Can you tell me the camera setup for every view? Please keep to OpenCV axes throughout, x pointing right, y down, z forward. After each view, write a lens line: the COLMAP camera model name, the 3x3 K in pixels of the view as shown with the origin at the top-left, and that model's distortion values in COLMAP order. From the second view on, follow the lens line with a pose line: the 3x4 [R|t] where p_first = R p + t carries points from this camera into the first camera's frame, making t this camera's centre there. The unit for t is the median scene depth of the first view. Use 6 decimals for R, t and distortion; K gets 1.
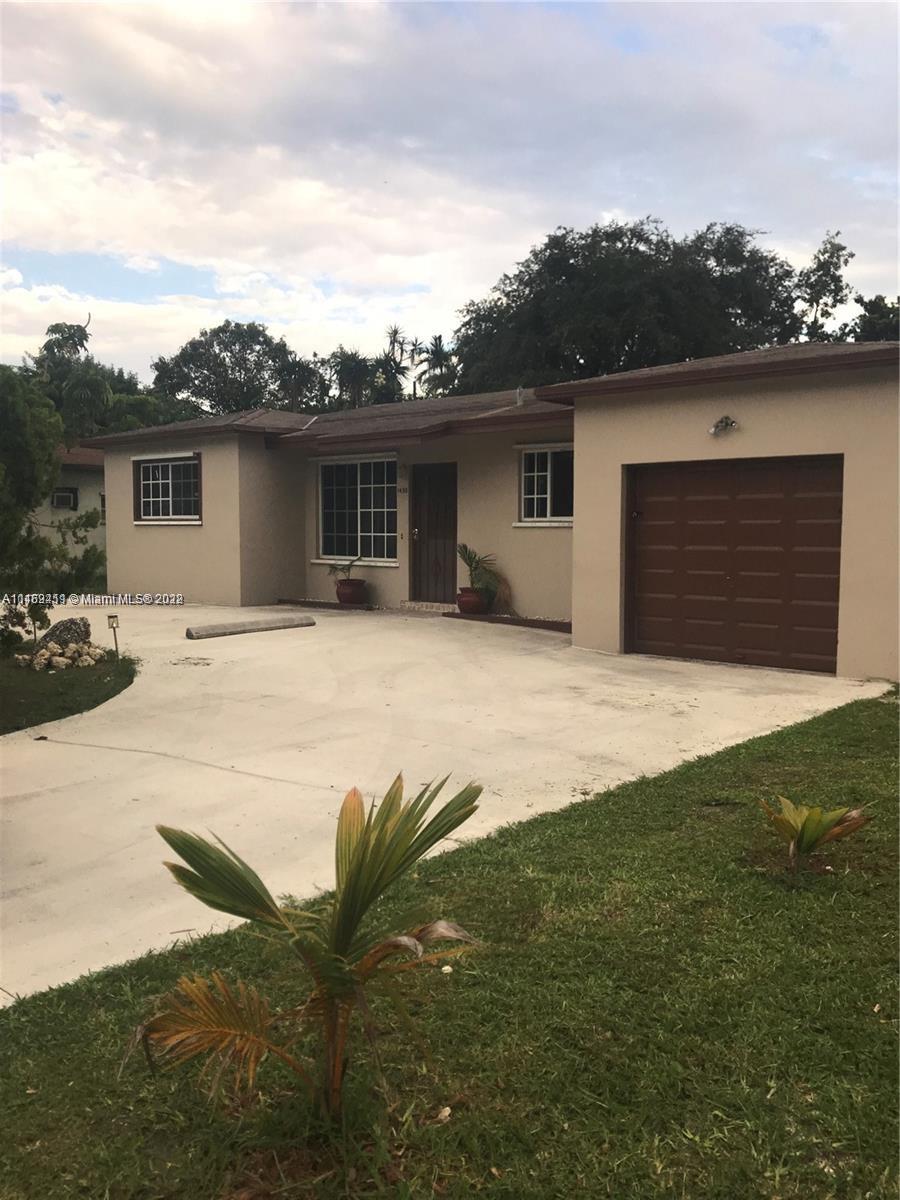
lens RADIAL K [[971.1, 0, 473.0], [0, 971.1, 603.8], [0, 0, 1]] dist [0.007483, -0.065274]
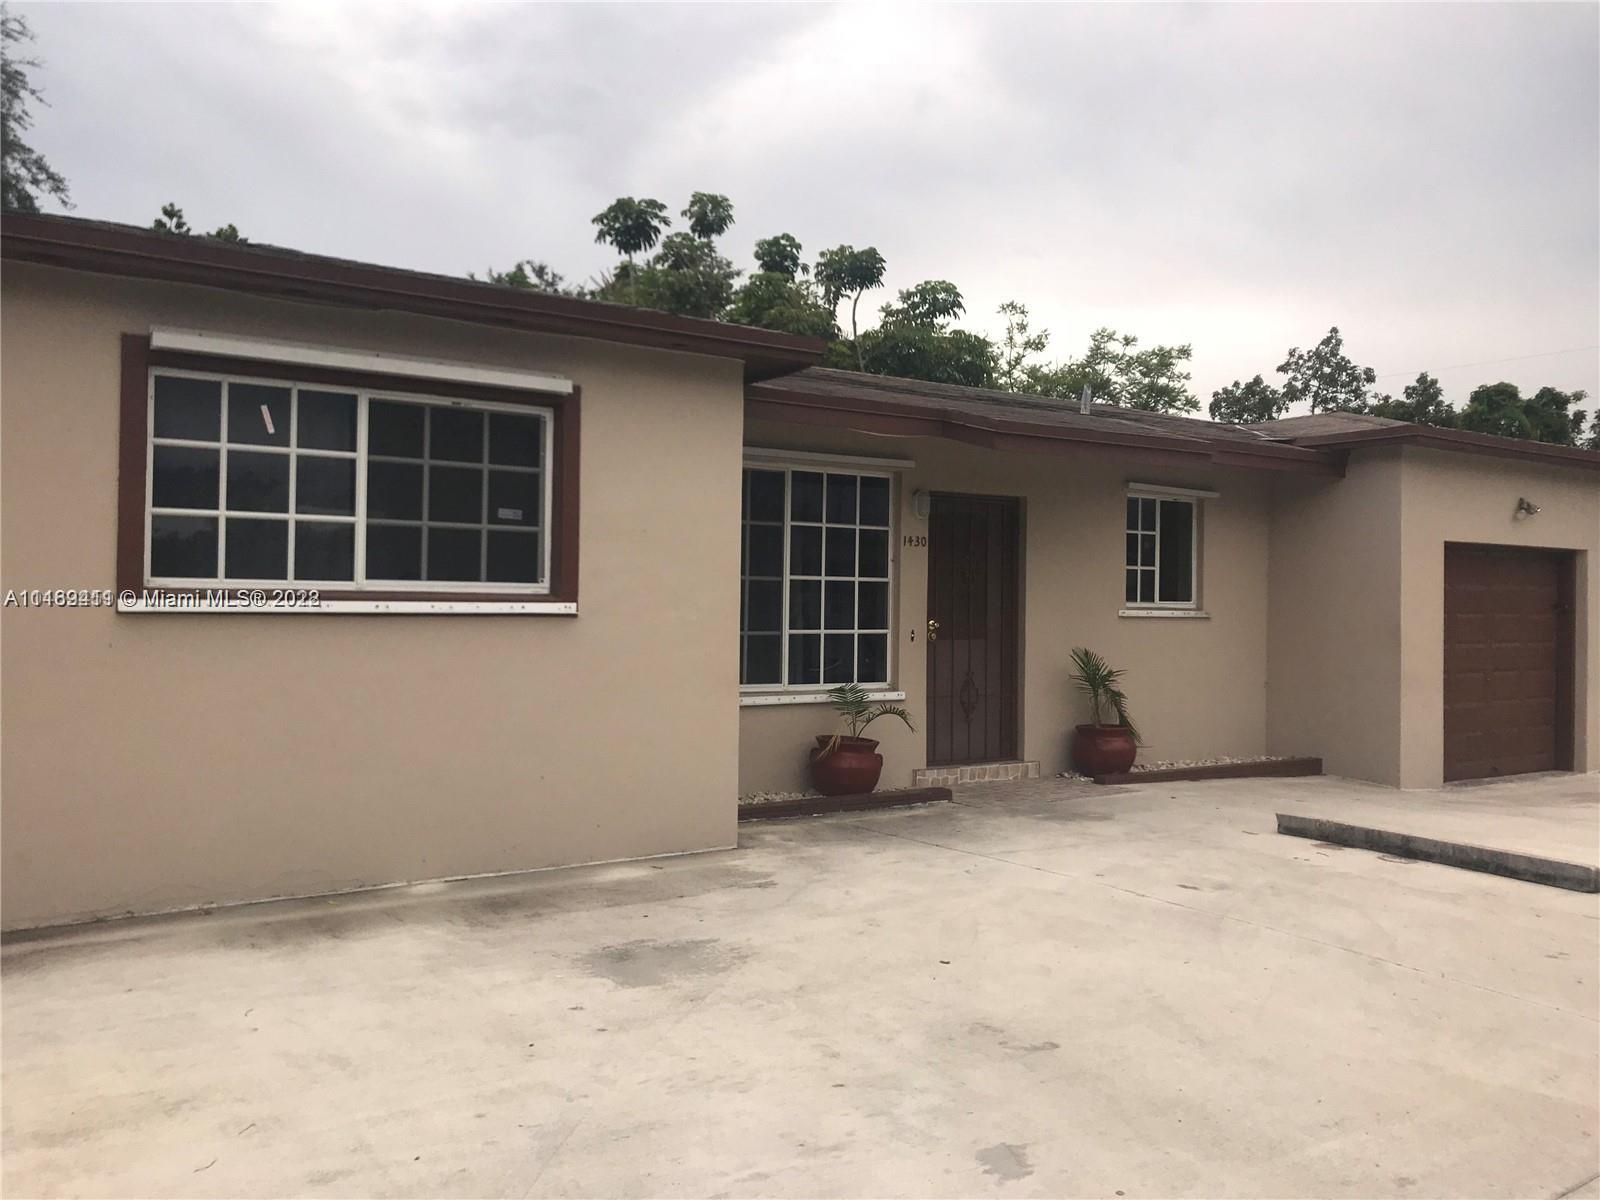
lens RADIAL K [[1294.7, 0, 800.0], [0, 1294.7, 600.0], [0, 0, 1]] dist [0.007483, -0.065274]
pose [[0.293449, -0.001923, 0.955973, -0.741099], [0.057389, 0.998230, -0.015609, -0.084860], [-0.954251, 0.059443, 0.293040, 0.911947]]
